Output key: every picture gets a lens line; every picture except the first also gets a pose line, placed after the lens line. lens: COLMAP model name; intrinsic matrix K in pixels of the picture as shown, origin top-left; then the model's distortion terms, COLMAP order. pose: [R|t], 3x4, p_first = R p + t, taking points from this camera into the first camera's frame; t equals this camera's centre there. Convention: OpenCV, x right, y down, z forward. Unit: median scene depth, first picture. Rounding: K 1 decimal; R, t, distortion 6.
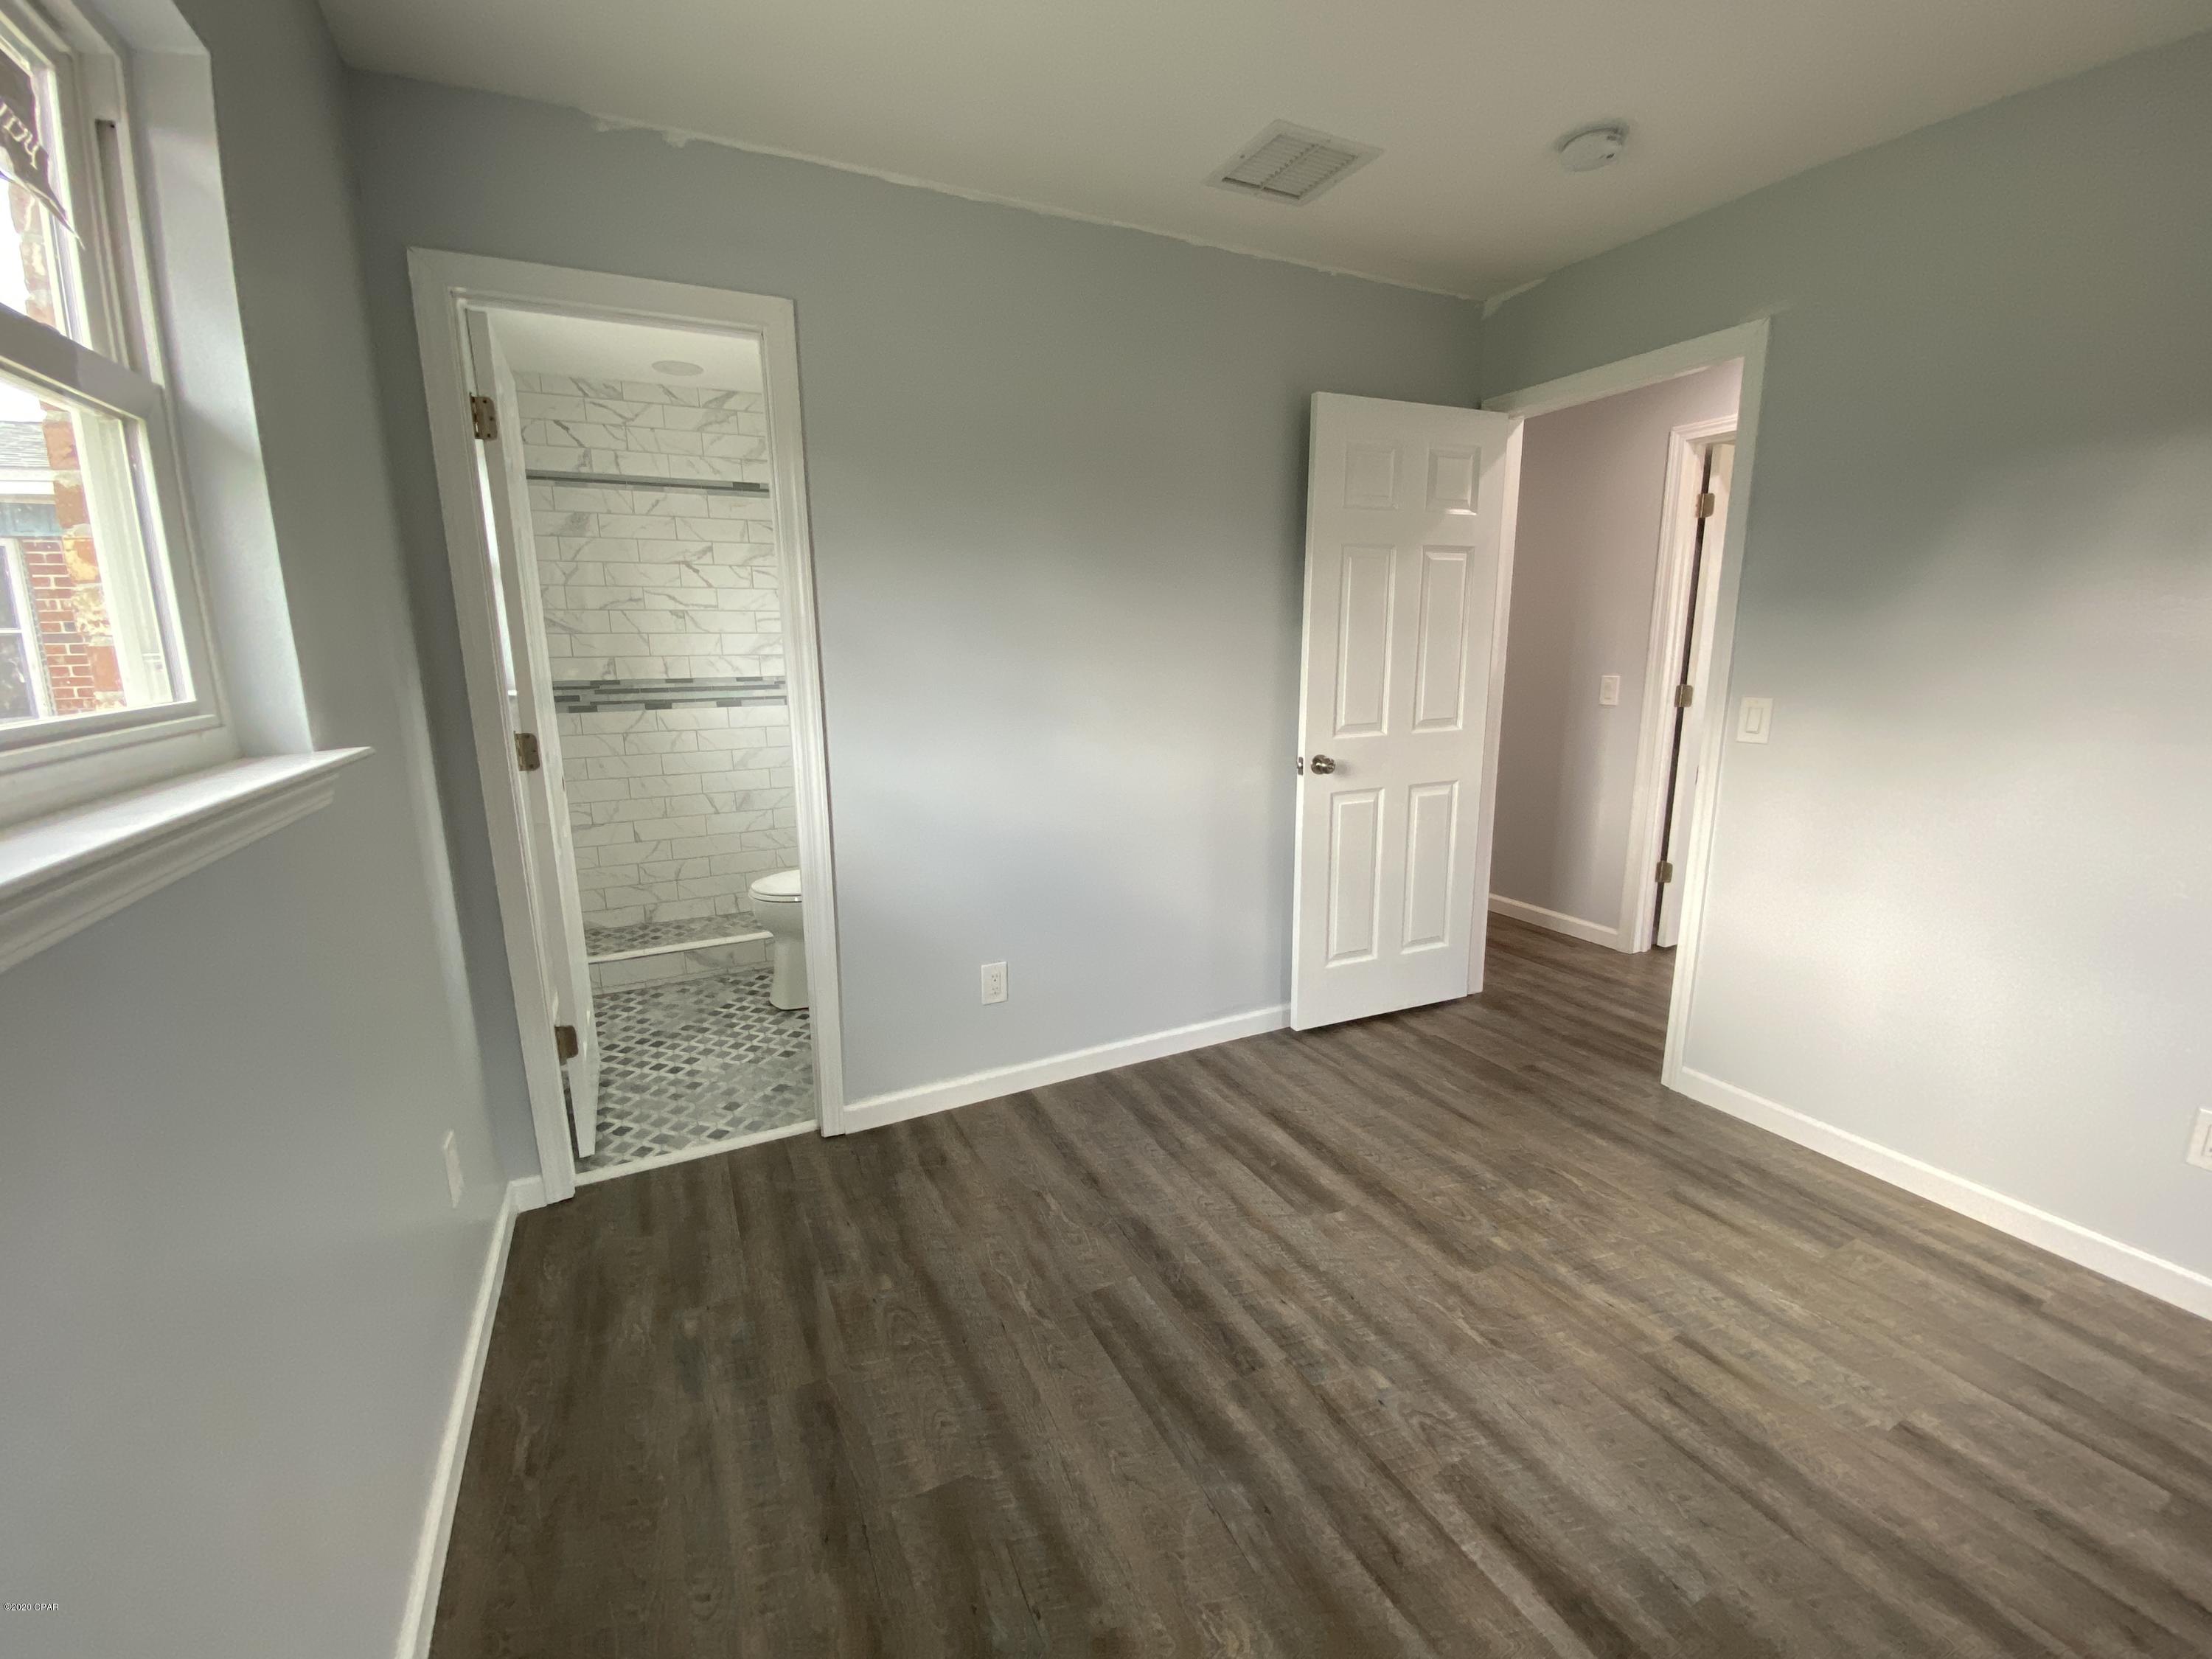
lens RADIAL K [[896.0, 0, 1097.0], [0, 896.0, 828.2], [0, 0, 1]] dist [0.030040, -0.024960]
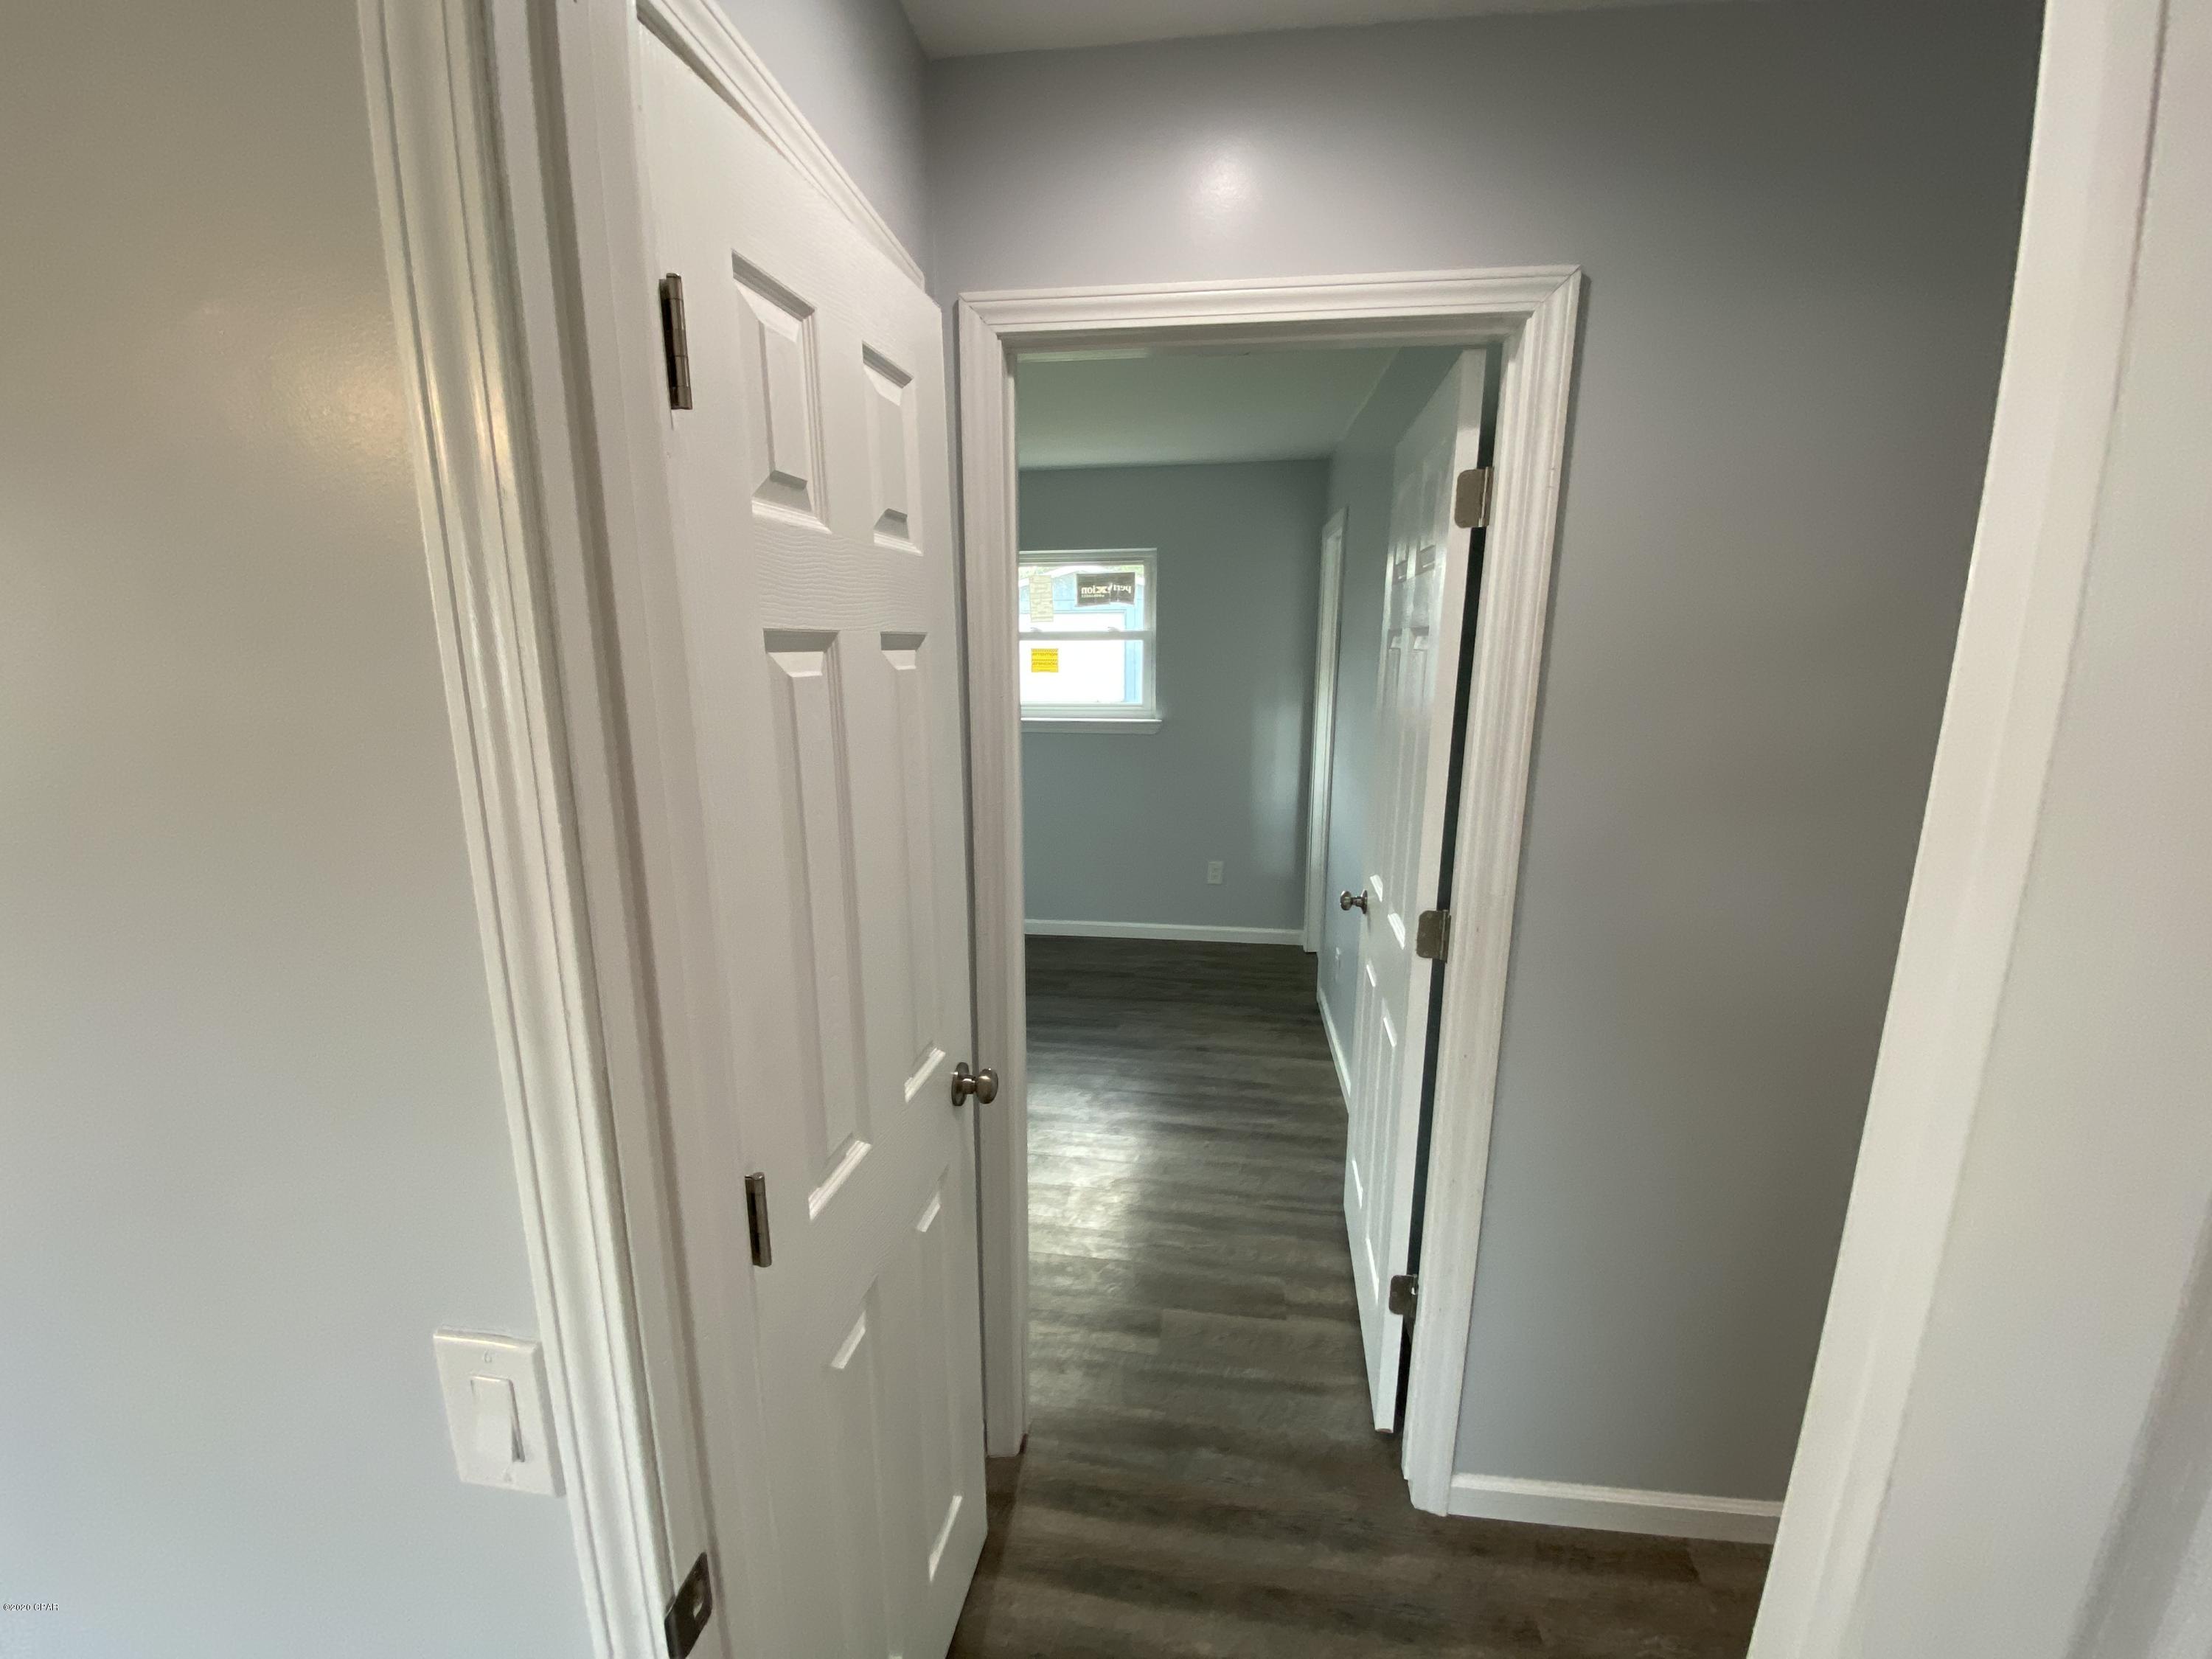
lens RADIAL K [[896.6, 0, 1086.9], [0, 896.6, 828.2], [0, 0, 1]] dist [0.021892, -0.021653]
pose [[-0.562229, 0.187478, -0.805450, 1.330809], [-0.163401, 0.929579, 0.330429, -0.471480], [0.810678, 0.317388, -0.492003, 1.505449]]
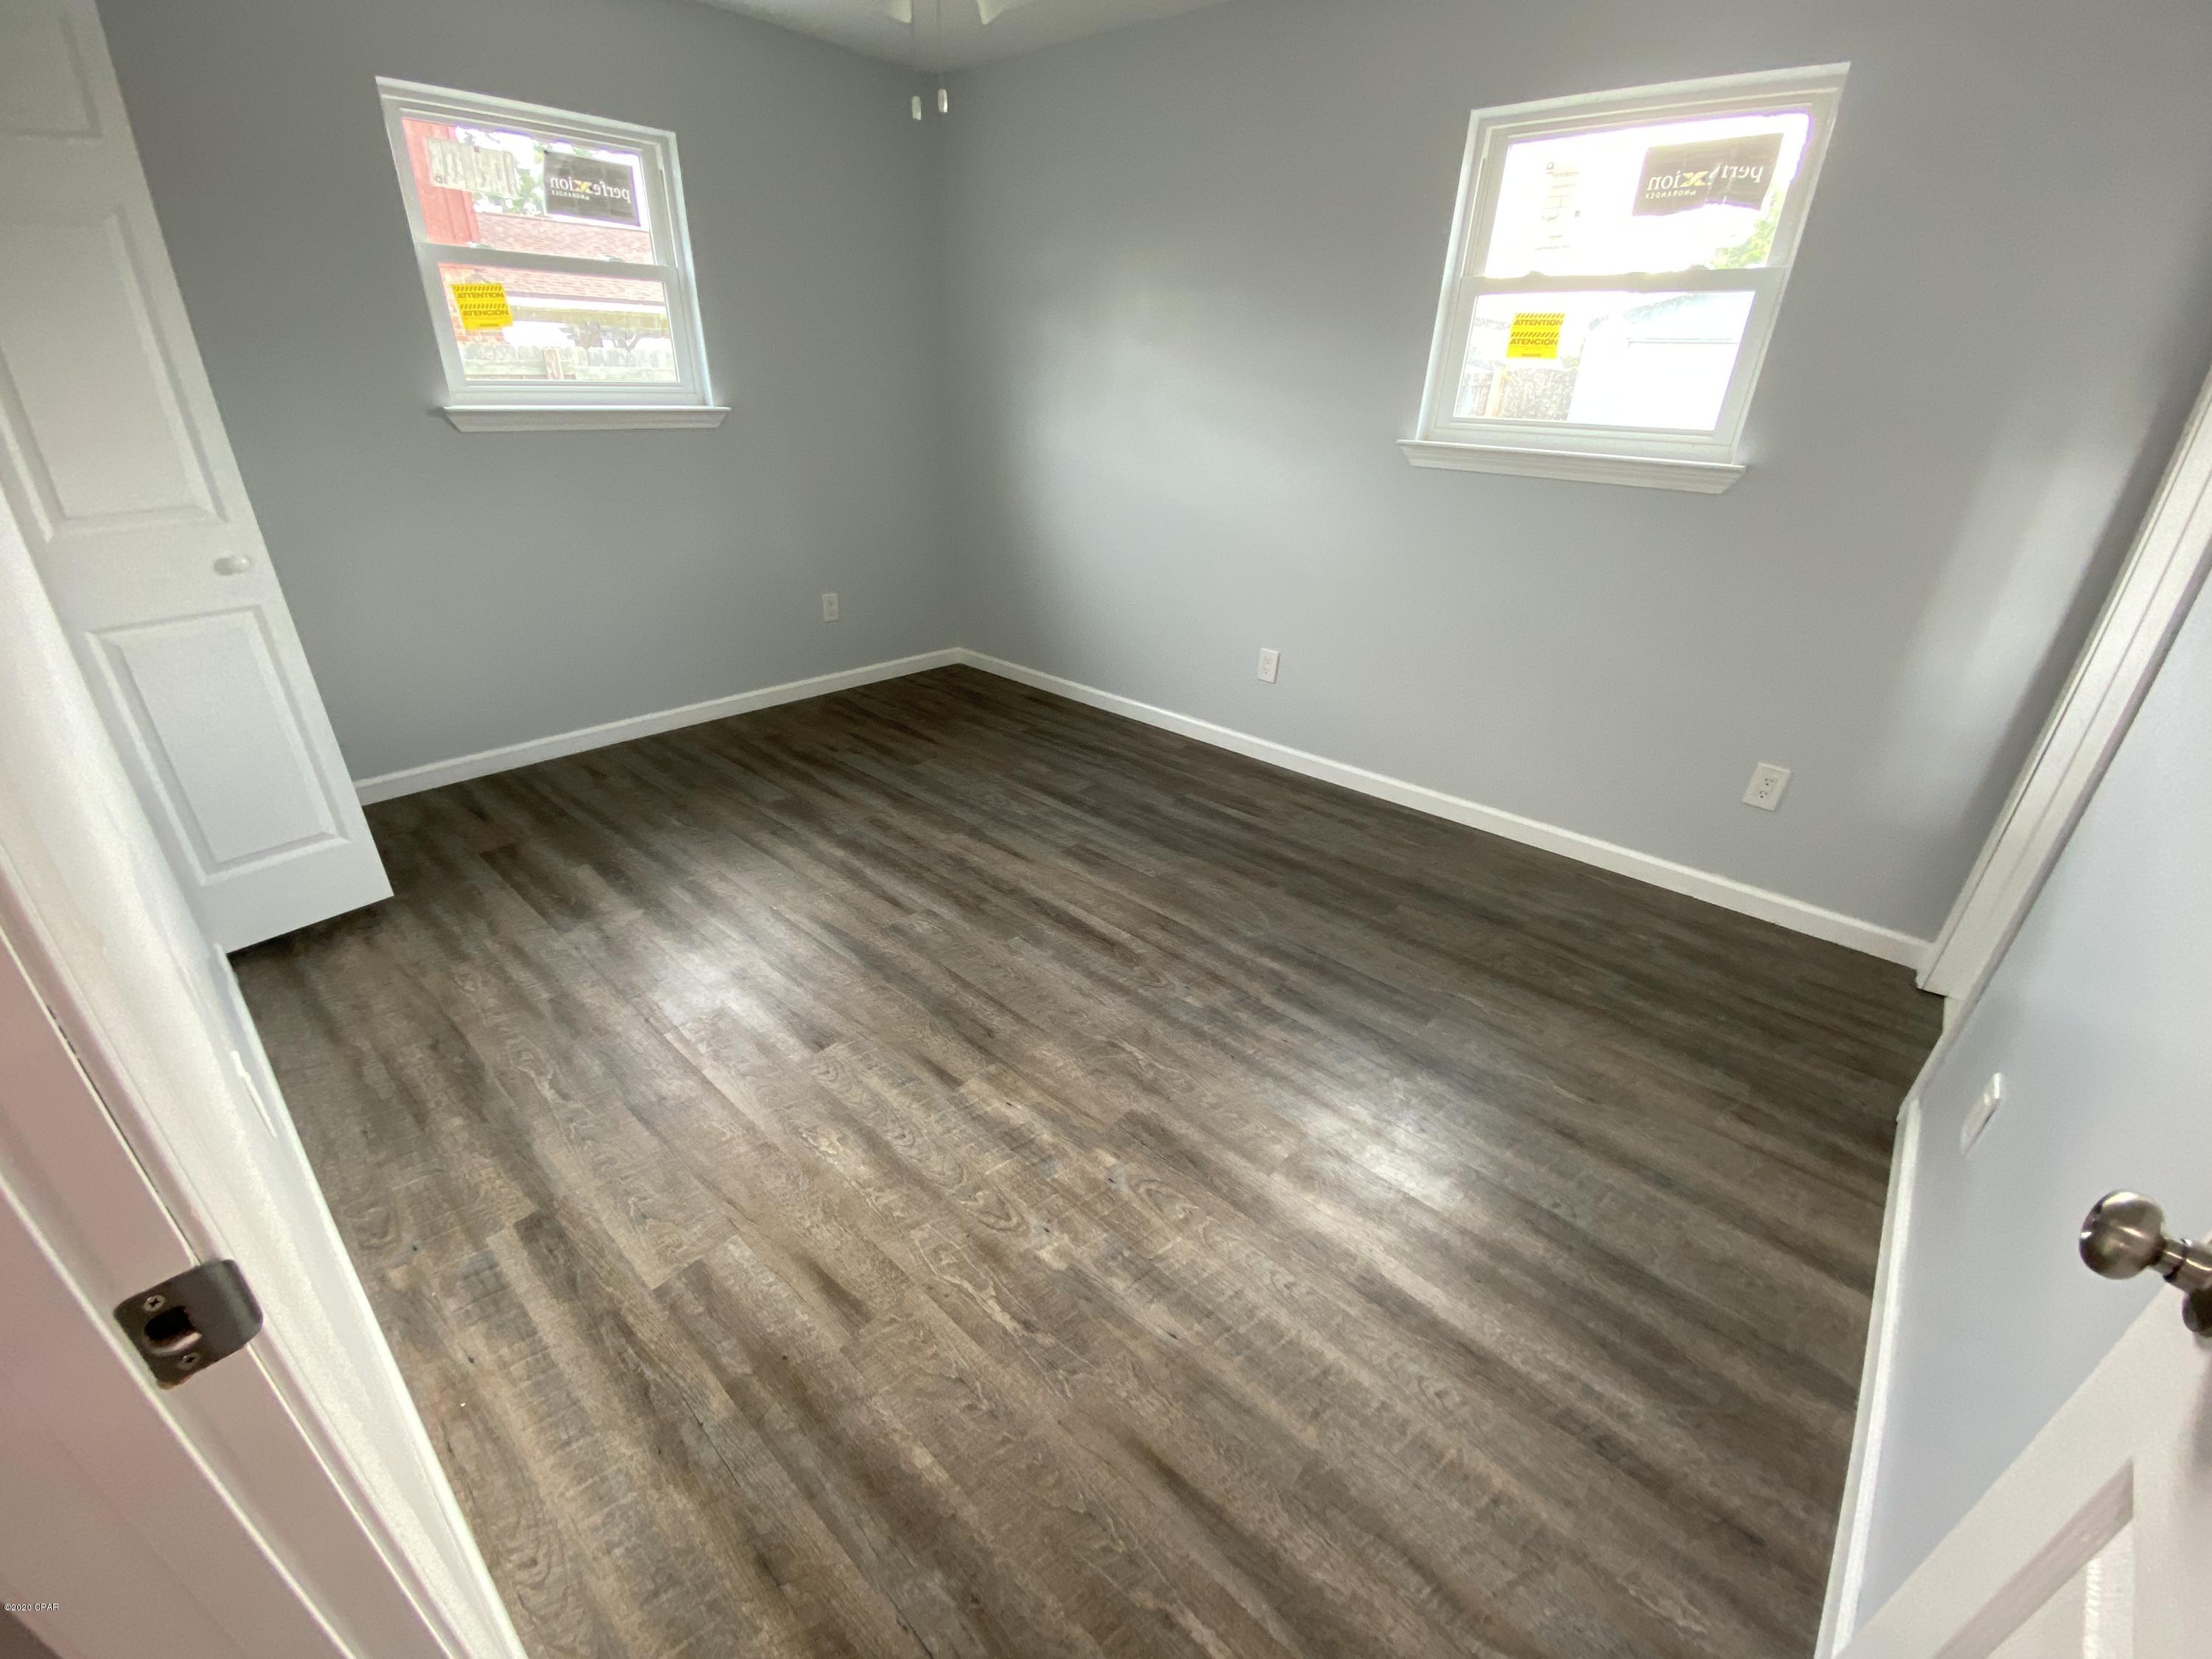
lens RADIAL K [[896.6, 0, 1086.9], [0, 896.6, 828.2], [0, 0, 1]] dist [0.021892, -0.021653]
pose [[-0.929683, 0.148147, -0.337256, 0.632684], [-0.097027, 0.784742, 0.612181, -0.281249], [0.355351, 0.601857, -0.715188, 1.269702]]
